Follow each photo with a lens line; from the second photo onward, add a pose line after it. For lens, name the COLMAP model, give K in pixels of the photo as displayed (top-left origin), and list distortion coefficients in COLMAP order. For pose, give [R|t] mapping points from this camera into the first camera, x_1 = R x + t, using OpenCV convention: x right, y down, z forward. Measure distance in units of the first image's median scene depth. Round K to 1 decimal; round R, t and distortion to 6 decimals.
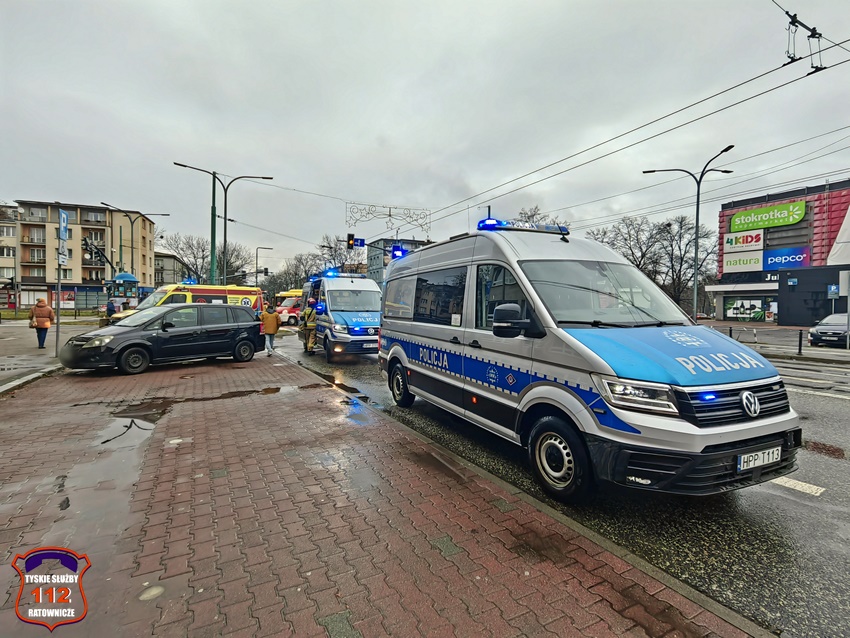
lens RADIAL K [[413.0, 0, 425.0], [0, 413.0, 319.0], [0, 0, 1]] dist [0.001118, 0.000846]
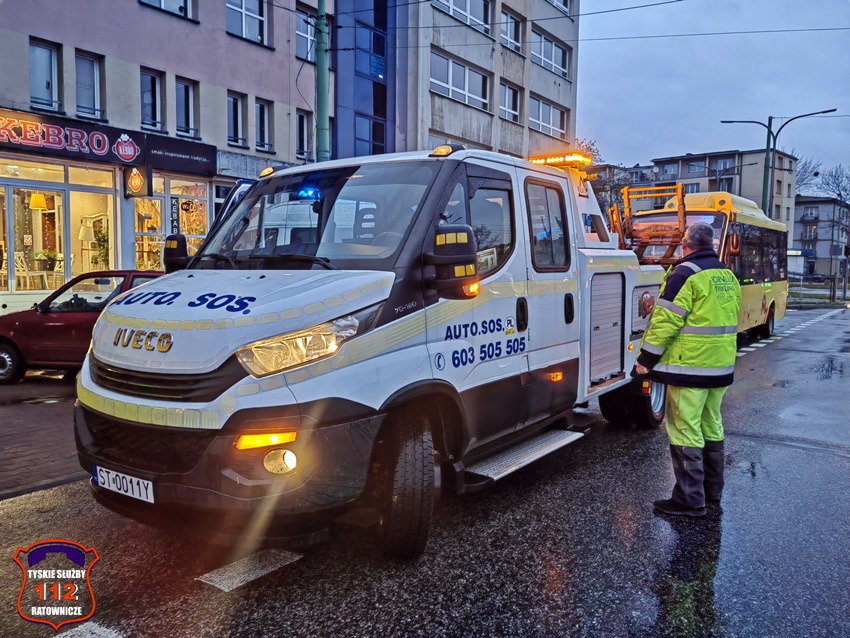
lens RADIAL K [[669.3, 0, 430.1], [0, 669.3, 316.6], [0, 0, 1]] dist [0.036731, -0.044892]
pose [[0.427464, 0.059902, -0.902046, 0.174436], [-0.034366, 0.998158, 0.049999, 0.006716], [0.903379, 0.009627, 0.428735, -0.092211]]
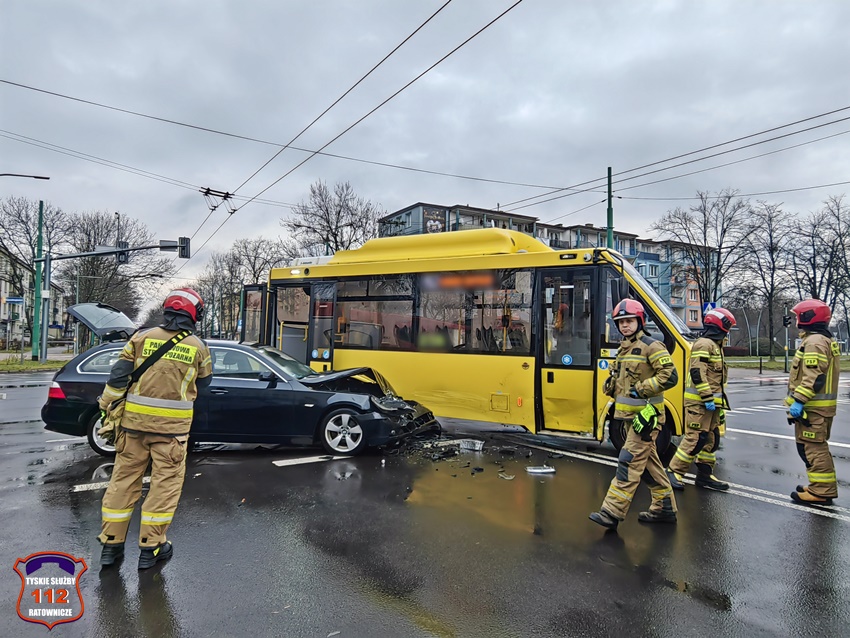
lens RADIAL K [[529.1, 0, 420.3], [0, 529.1, 323.0], [0, 0, 1]] dist [0.001002, 0.000794]
pose [[0.996927, 0.002078, 0.078309, -0.211766], [0.002722, 0.998126, -0.061140, -0.015328], [-0.078289, 0.061165, 0.995053, 0.515387]]
